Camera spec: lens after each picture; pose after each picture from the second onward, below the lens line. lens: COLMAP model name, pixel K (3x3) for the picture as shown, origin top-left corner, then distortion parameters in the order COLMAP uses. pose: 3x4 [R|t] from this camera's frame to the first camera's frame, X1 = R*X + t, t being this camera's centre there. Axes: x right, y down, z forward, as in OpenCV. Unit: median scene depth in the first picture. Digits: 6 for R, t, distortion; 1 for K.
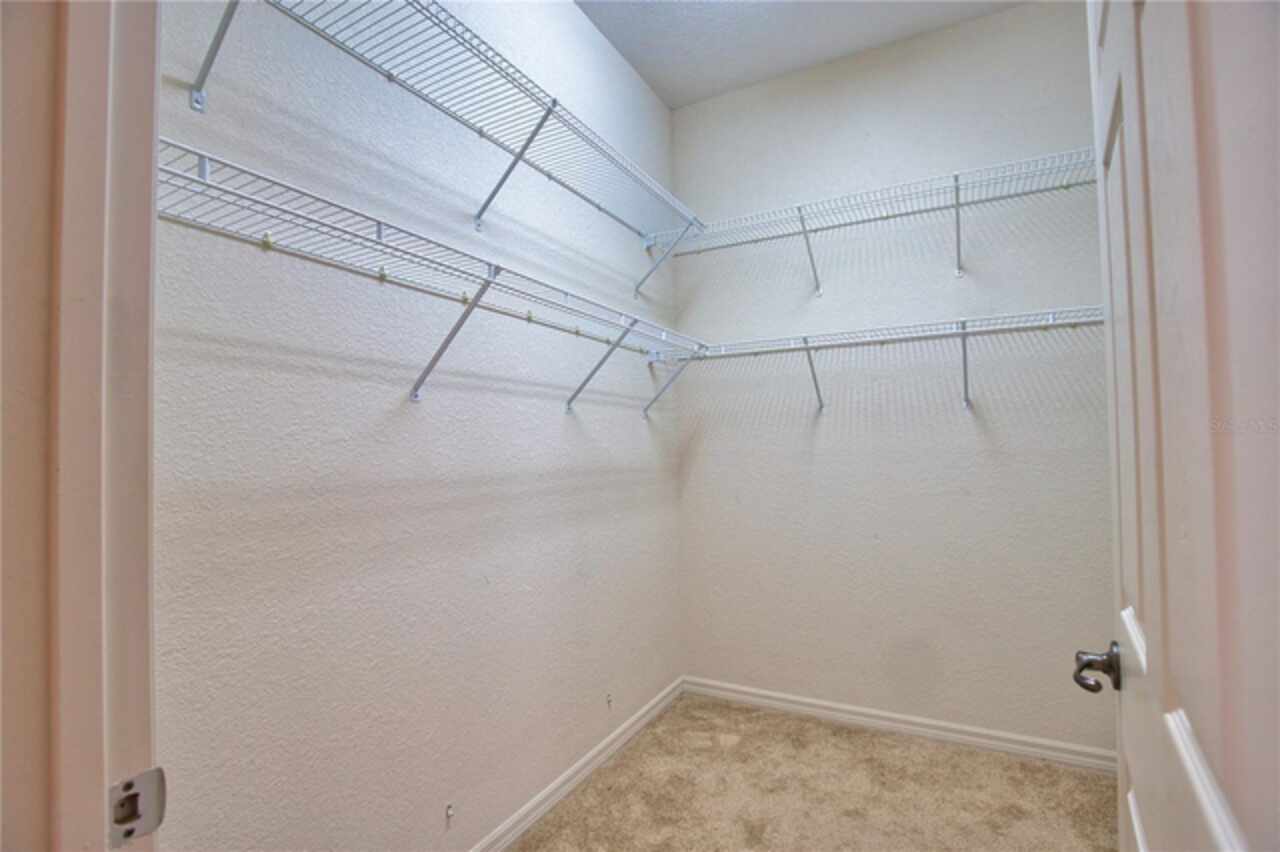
lens RADIAL K [[583.3, 0, 650.2], [0, 583.3, 428.9], [0, 0, 1]] dist [-0.033923, 0.006274]
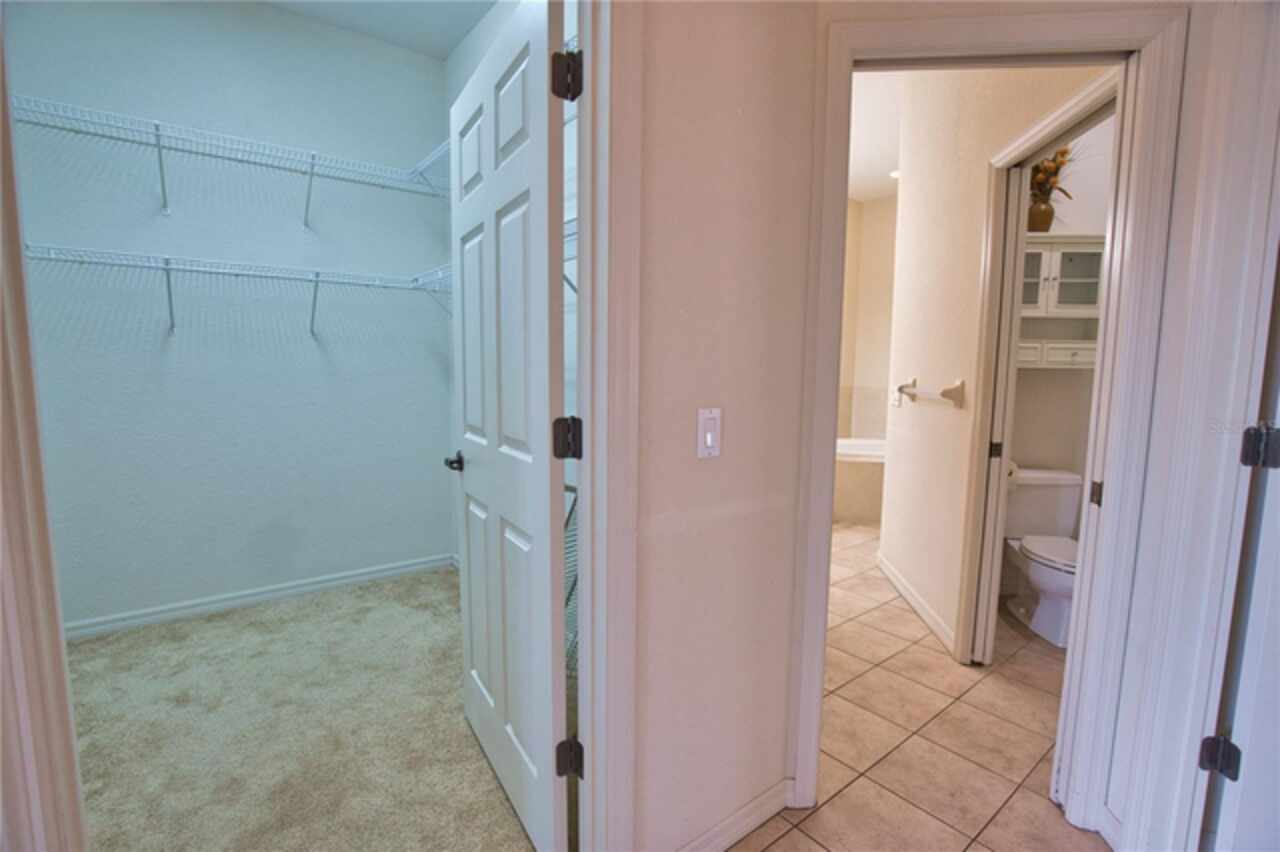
lens RADIAL K [[583.3, 0, 644.0], [0, 583.3, 428.4], [0, 0, 1]] dist [-0.033923, 0.006274]
pose [[0.400577, -0.070973, 0.913510, -0.356717], [-0.044336, 0.994326, 0.096693, 0.007387], [-0.915190, -0.079235, 0.395157, -0.207326]]
